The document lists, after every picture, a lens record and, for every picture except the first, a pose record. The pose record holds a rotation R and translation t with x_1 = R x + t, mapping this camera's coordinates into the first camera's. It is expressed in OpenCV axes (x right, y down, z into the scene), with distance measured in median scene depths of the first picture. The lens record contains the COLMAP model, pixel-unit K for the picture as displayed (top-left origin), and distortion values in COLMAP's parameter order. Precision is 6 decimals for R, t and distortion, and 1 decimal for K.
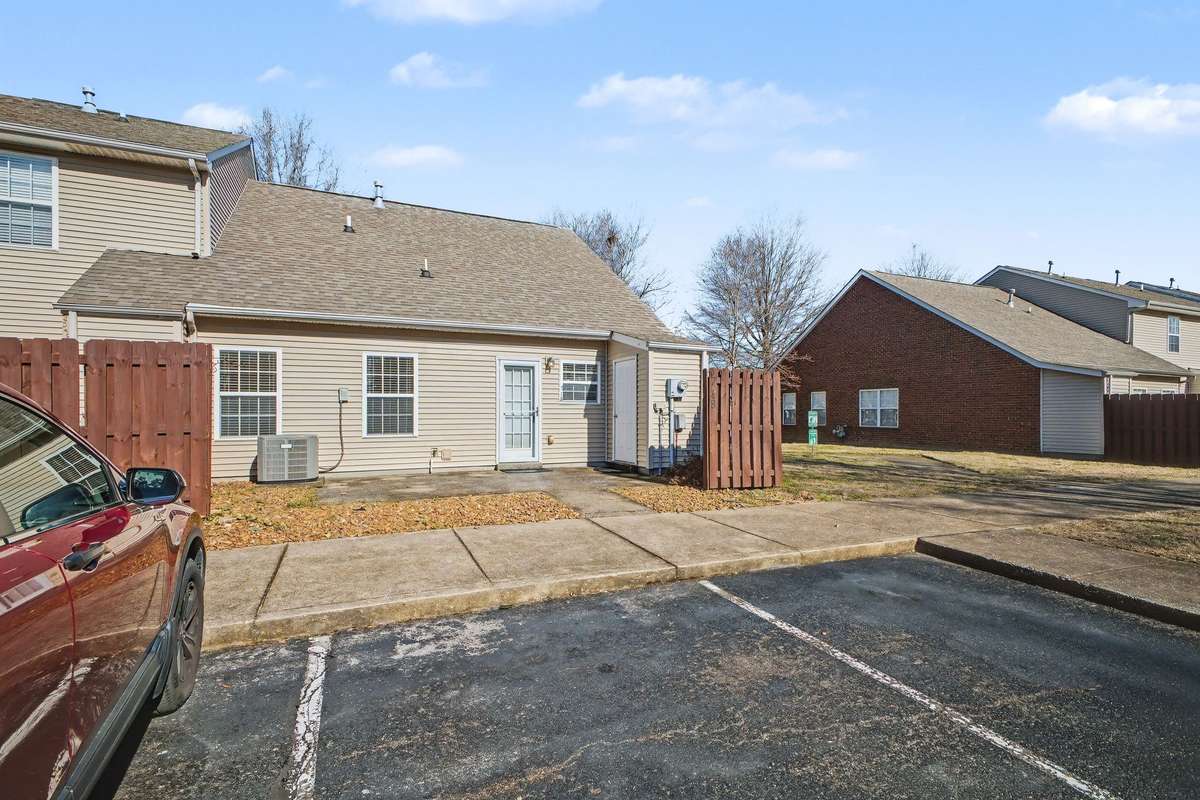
lens RADIAL K [[475.2, 0, 600.0], [0, 475.2, 400.0], [0, 0, 1]] dist [0.036211, -0.000054]
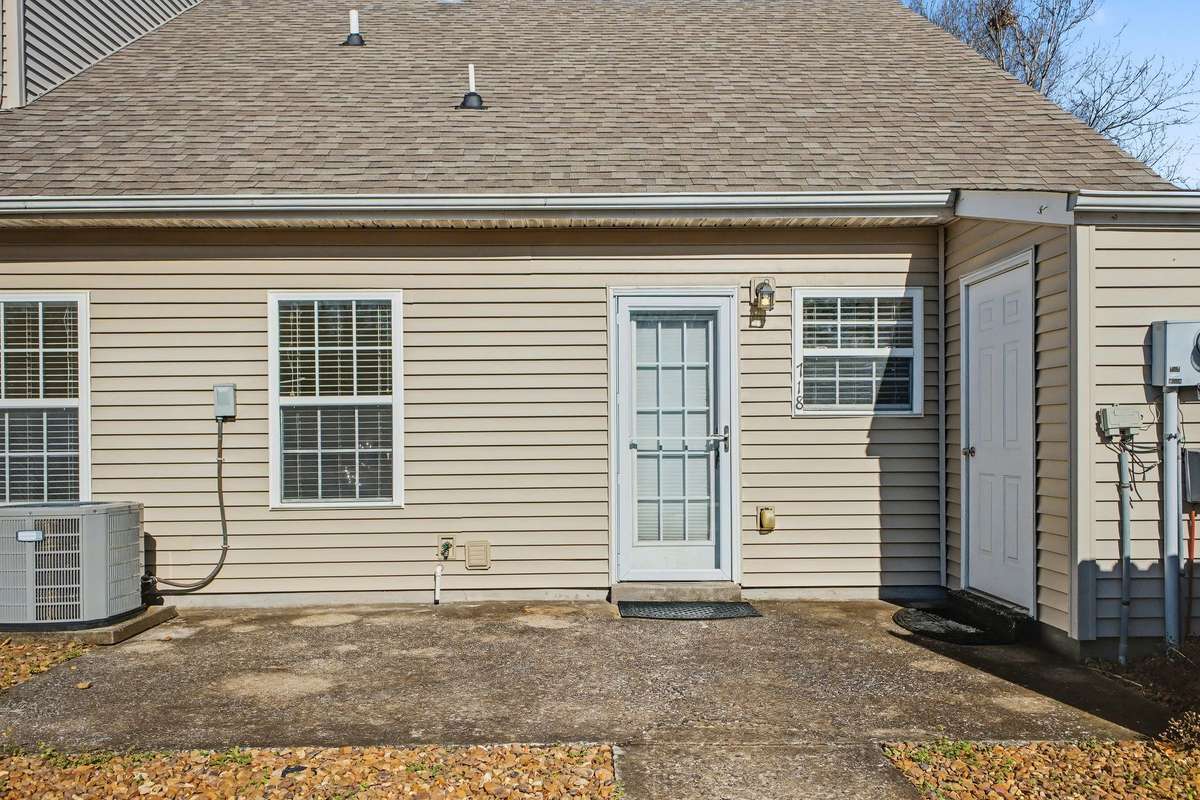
lens RADIAL K [[947.3, 0, 600.8], [0, 947.3, 431.8], [0, 0, 1]] dist [0.018641, -0.002374]
pose [[0.926241, -0.007039, -0.376867, 0.049729], [0.017257, 0.999569, 0.023742, 0.001006], [0.376537, -0.028494, 0.925963, 0.339839]]
